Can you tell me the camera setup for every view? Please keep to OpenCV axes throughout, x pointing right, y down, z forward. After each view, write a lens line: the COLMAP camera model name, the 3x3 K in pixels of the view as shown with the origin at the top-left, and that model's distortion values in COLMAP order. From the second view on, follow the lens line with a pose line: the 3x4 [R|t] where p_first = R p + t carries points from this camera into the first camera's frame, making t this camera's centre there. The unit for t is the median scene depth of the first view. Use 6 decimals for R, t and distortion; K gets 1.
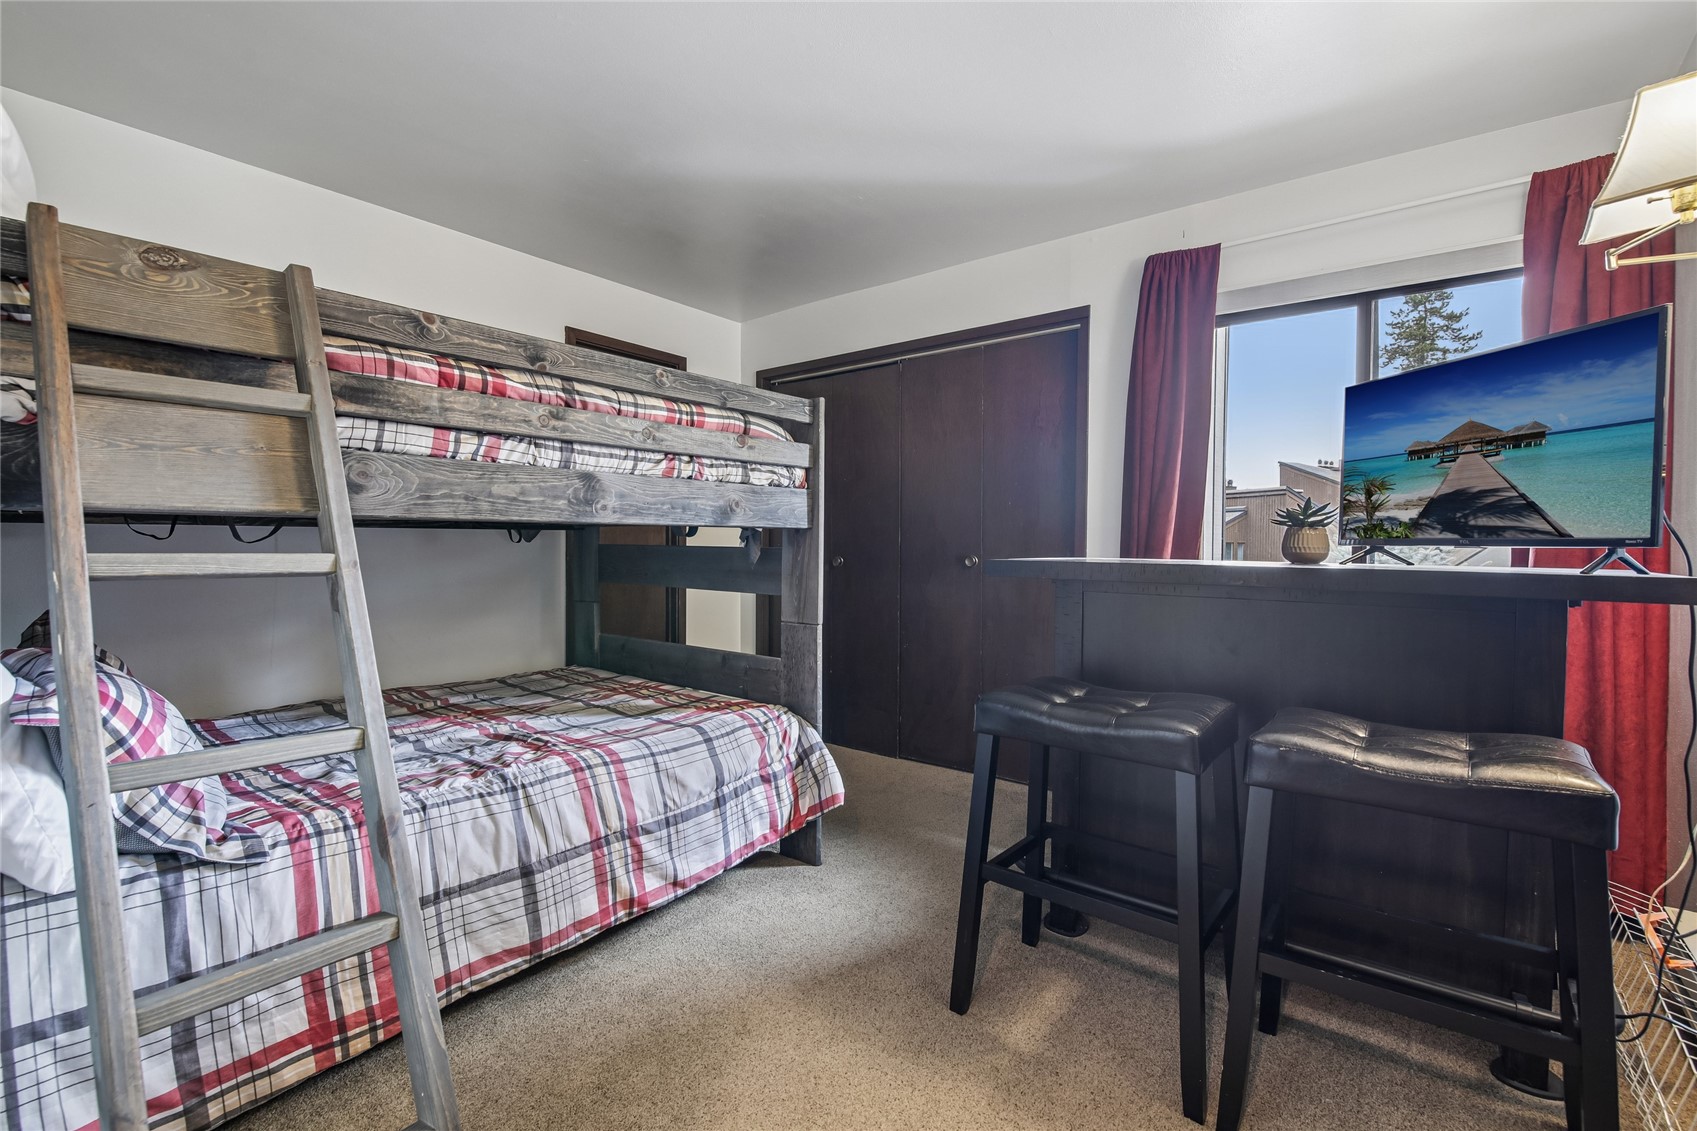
lens RADIAL K [[741.9, 0, 848.5], [0, 741.9, 565.5], [0, 0, 1]] dist [-0.007544, -0.000216]
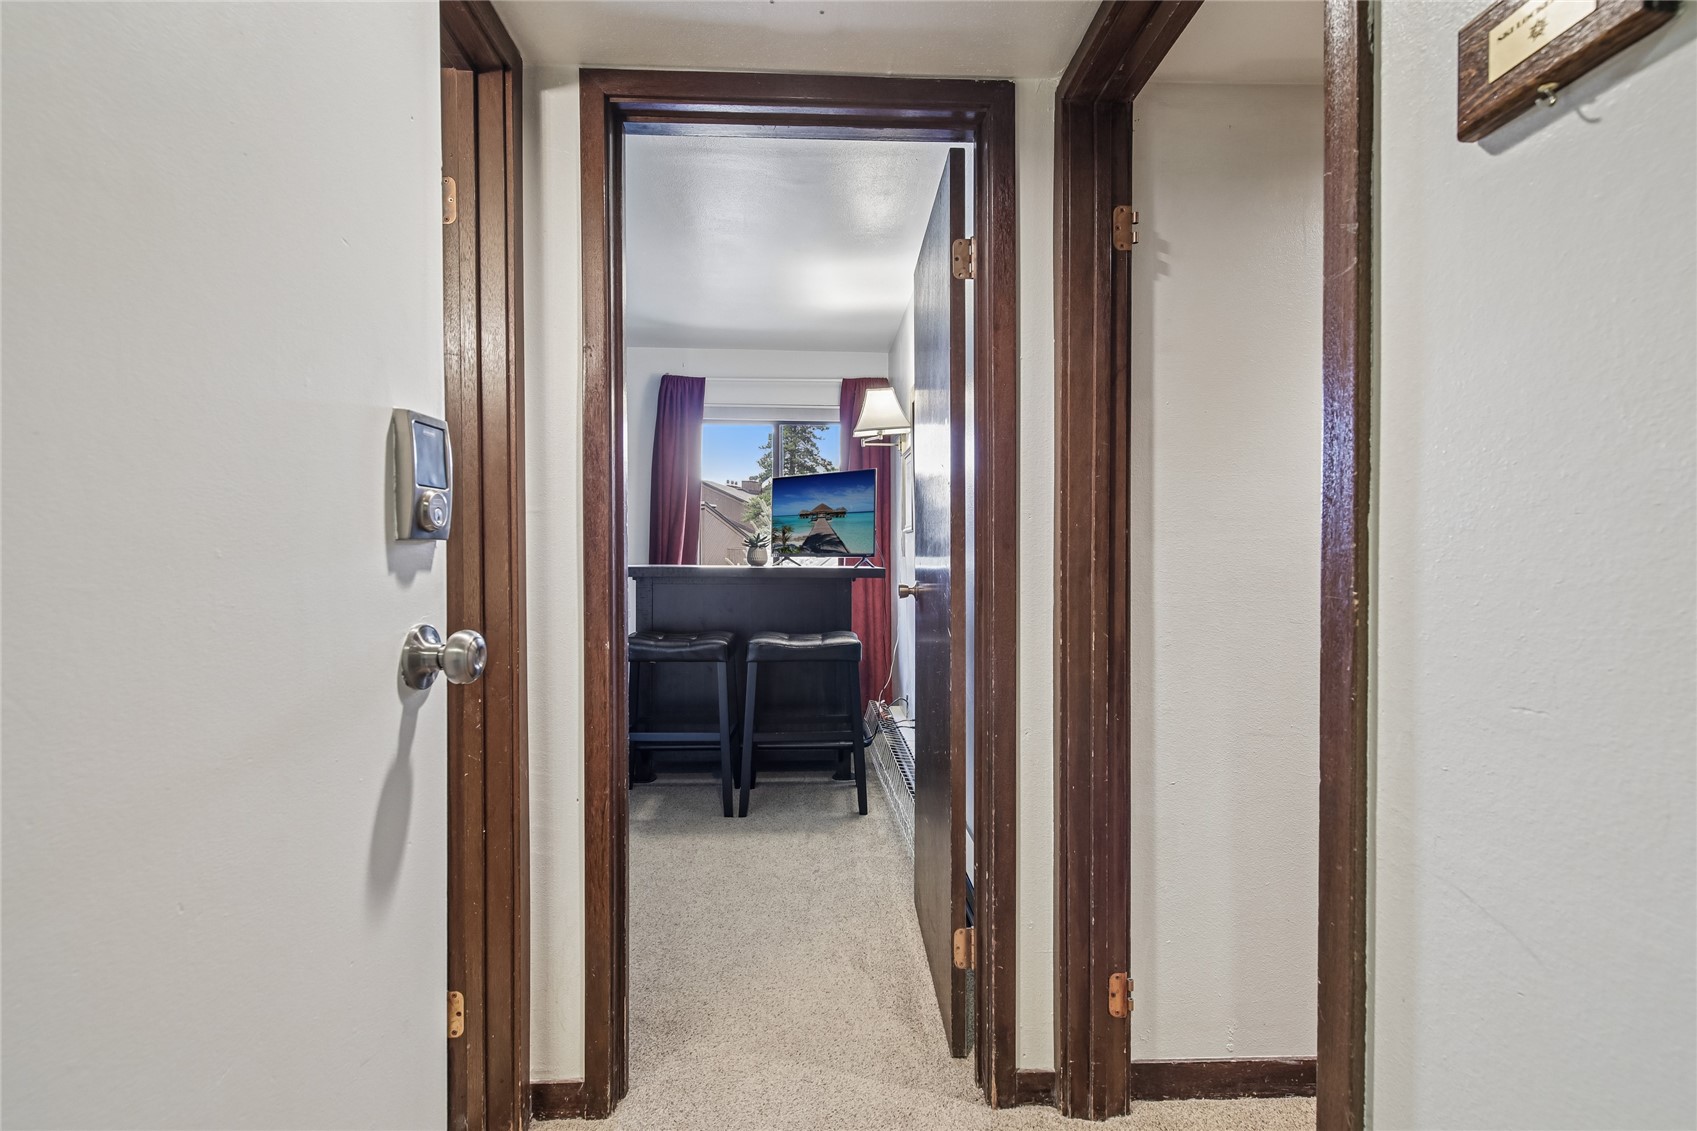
lens RADIAL K [[745.6, 0, 848.5], [0, 745.6, 565.5], [0, 0, 1]] dist [0.010564, -0.000018]
pose [[0.749515, -0.016217, 0.661789, -0.566430], [0.020443, 0.999790, 0.001347, -0.001719], [-0.661672, 0.012519, 0.749689, -0.716922]]
